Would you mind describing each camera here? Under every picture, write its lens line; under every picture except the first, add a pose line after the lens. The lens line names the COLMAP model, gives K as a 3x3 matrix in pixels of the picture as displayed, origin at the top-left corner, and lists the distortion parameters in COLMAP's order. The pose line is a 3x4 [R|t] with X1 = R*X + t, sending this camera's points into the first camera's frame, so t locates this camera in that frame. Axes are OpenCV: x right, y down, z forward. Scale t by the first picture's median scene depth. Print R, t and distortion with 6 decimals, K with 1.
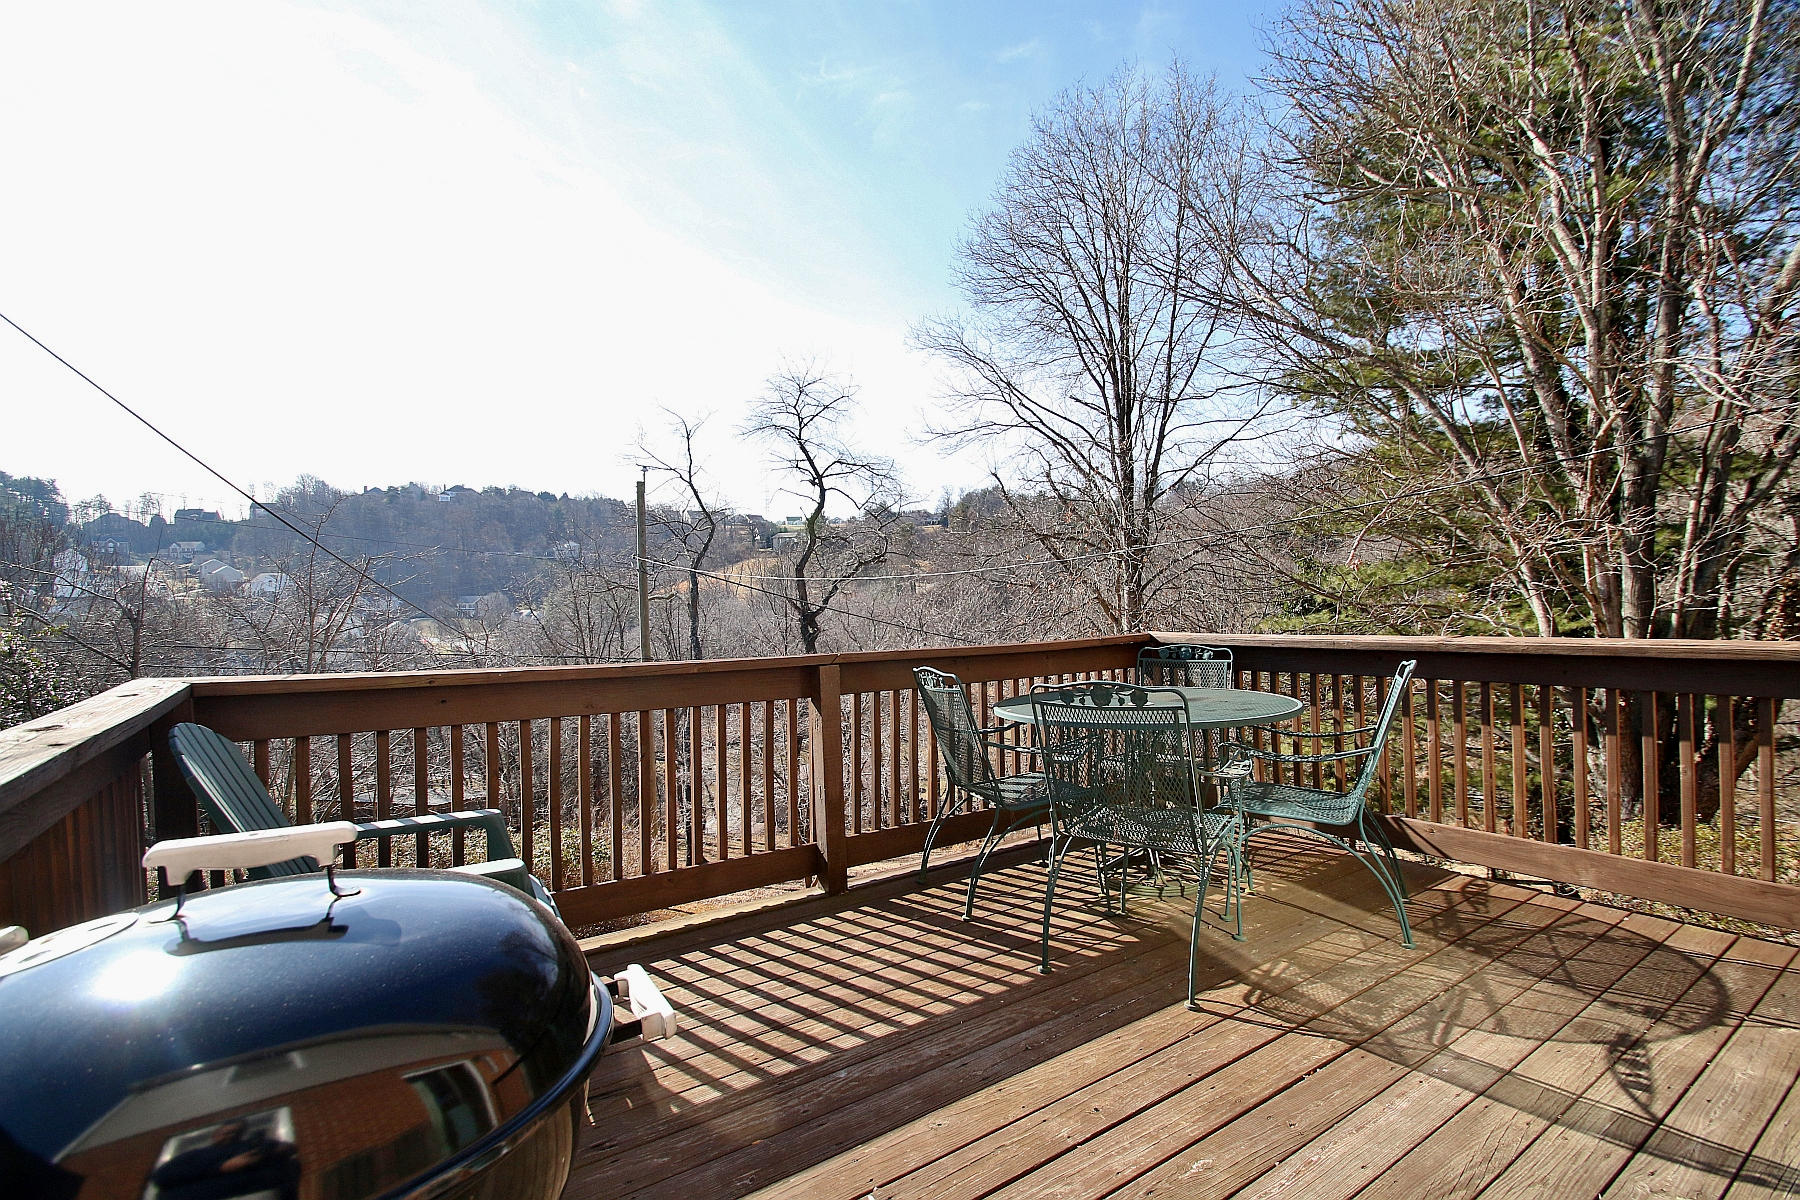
lens RADIAL K [[832.7, 0, 918.3], [0, 832.7, 609.5], [0, 0, 1]] dist [0.010906, -0.014636]
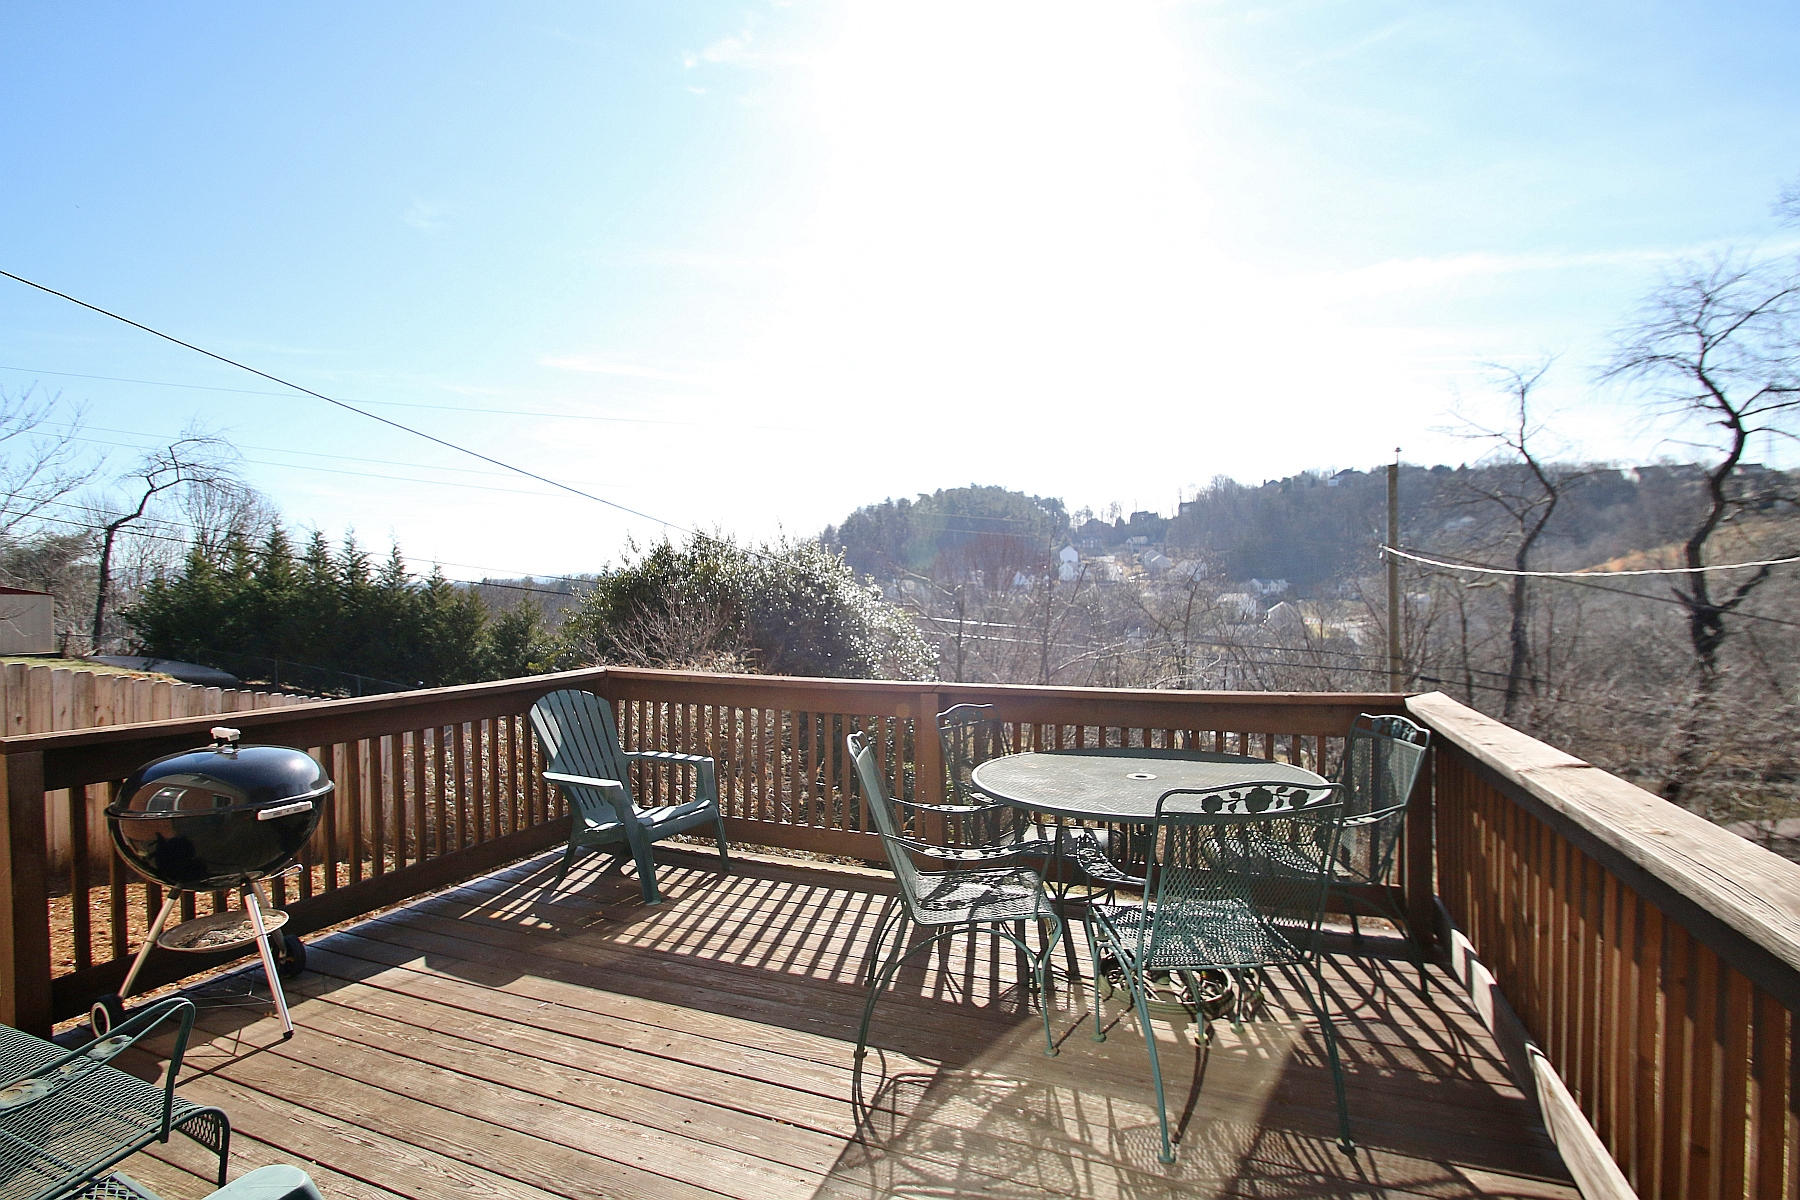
lens RADIAL K [[832.7, 0, 918.9], [0, 832.7, 616.3], [0, 0, 1]] dist [0.010906, -0.014636]
pose [[0.553943, 0.032883, -0.831905, 0.144210], [-0.007324, 0.999374, 0.034626, -0.014170], [0.832523, -0.013088, 0.553837, 0.054899]]
